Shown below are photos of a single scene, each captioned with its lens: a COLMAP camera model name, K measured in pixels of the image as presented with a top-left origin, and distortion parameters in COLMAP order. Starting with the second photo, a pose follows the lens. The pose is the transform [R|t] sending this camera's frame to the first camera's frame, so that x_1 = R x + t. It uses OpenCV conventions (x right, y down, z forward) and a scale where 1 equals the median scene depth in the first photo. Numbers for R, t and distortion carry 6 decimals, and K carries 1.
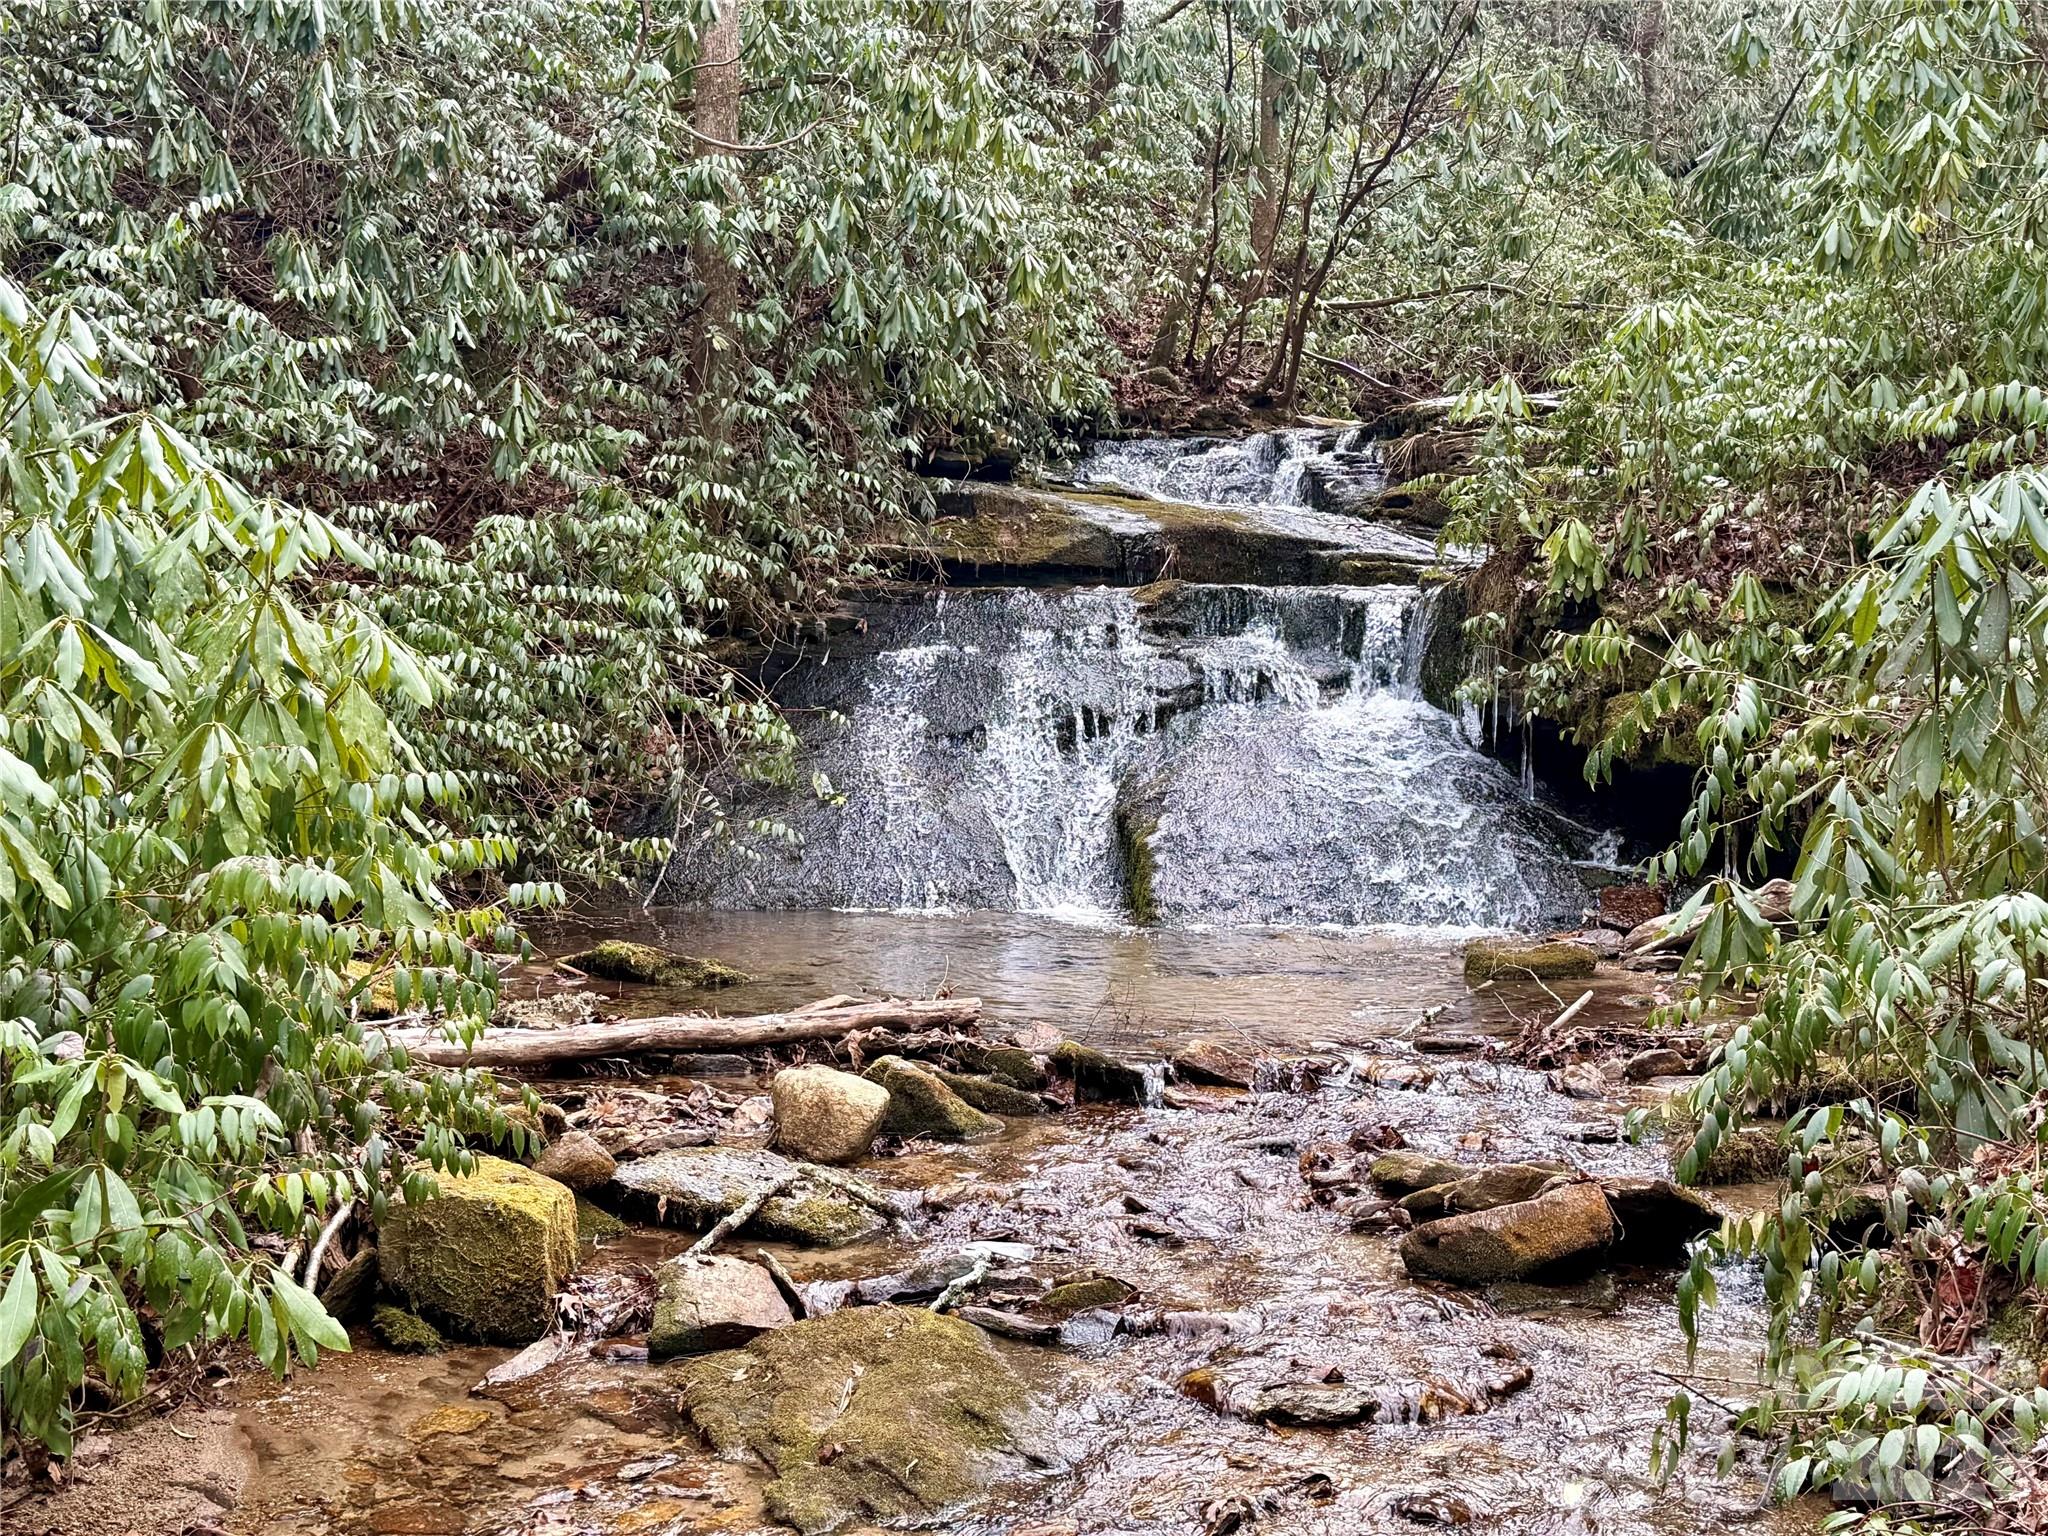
lens RADIAL K [[2306.6, 0, 1024.0], [0, 2306.6, 768.0], [0, 0, 1]] dist [0.071347, -0.042197]
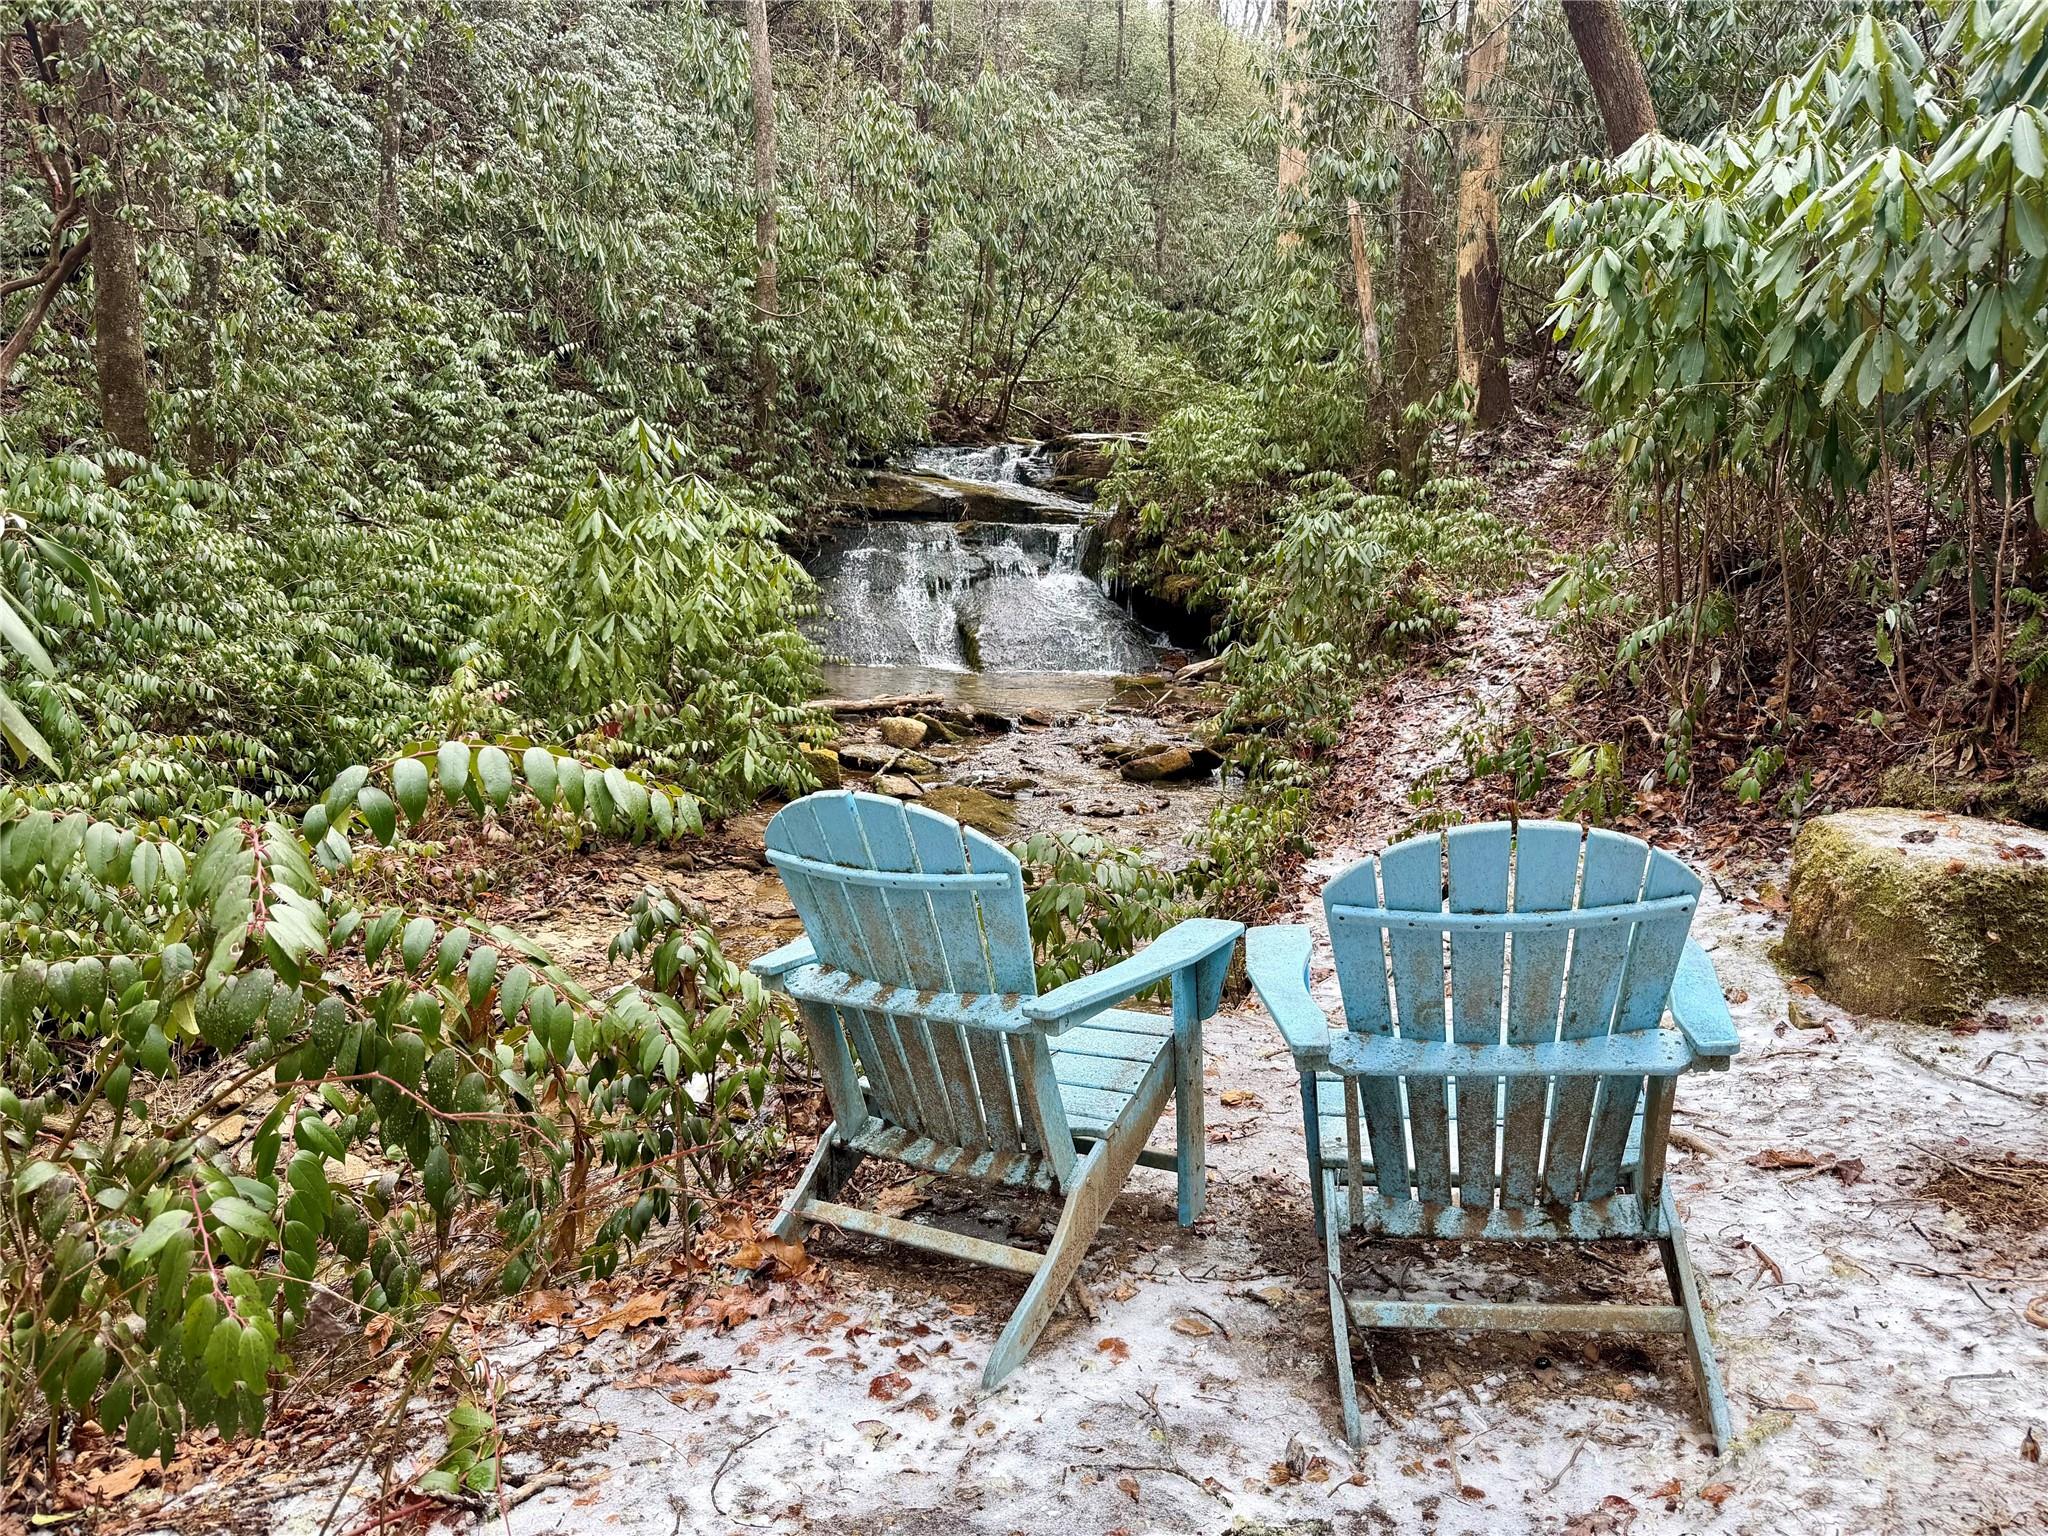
lens RADIAL K [[1169.2, 0, 1024.0], [0, 1169.2, 768.0], [0, 0, 1]] dist [0.000000, -0.000102]
pose [[0.987548, -0.013096, 0.156771, -0.078084], [-0.008675, 0.990480, 0.137384, 0.000622], [-0.157078, -0.137033, 0.978033, -0.176326]]
